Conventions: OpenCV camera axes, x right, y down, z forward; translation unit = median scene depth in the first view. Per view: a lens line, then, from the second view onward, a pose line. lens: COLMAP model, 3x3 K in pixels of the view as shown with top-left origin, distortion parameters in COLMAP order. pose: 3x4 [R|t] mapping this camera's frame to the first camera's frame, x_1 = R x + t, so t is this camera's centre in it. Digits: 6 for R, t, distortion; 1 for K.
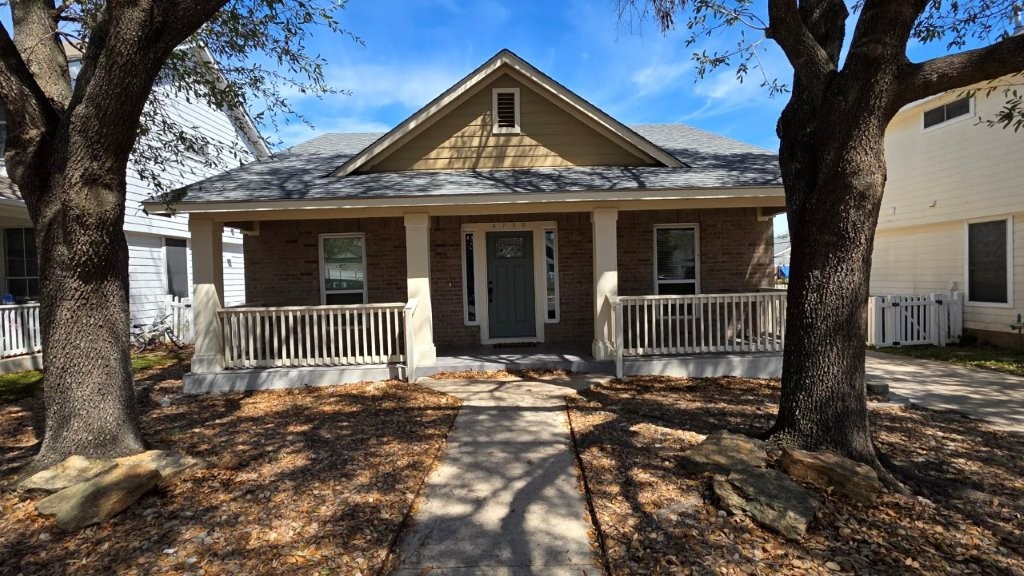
lens RADIAL K [[498.4, 0, 512.0], [0, 498.4, 288.0], [0, 0, 1]] dist [-0.000480, -0.000303]
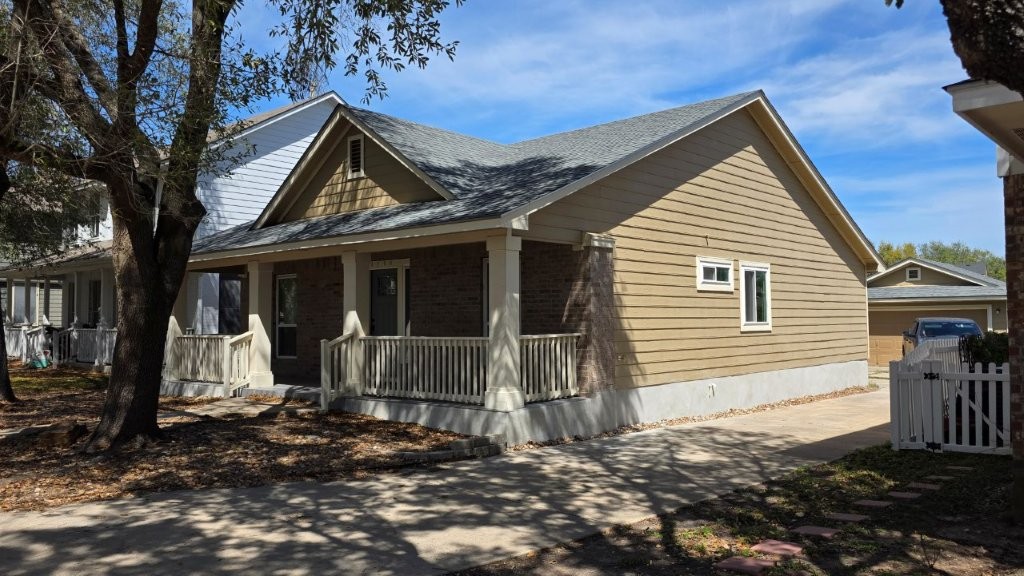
lens RADIAL K [[784.8, 0, 512.0], [0, 784.8, 288.0], [0, 0, 1]] dist [0.120200, 0.000568]
pose [[0.747619, -0.003945, -0.664117, 1.334332], [-0.024518, 0.999137, -0.033536, -0.030707], [0.663676, 0.041355, 0.746876, -0.015437]]
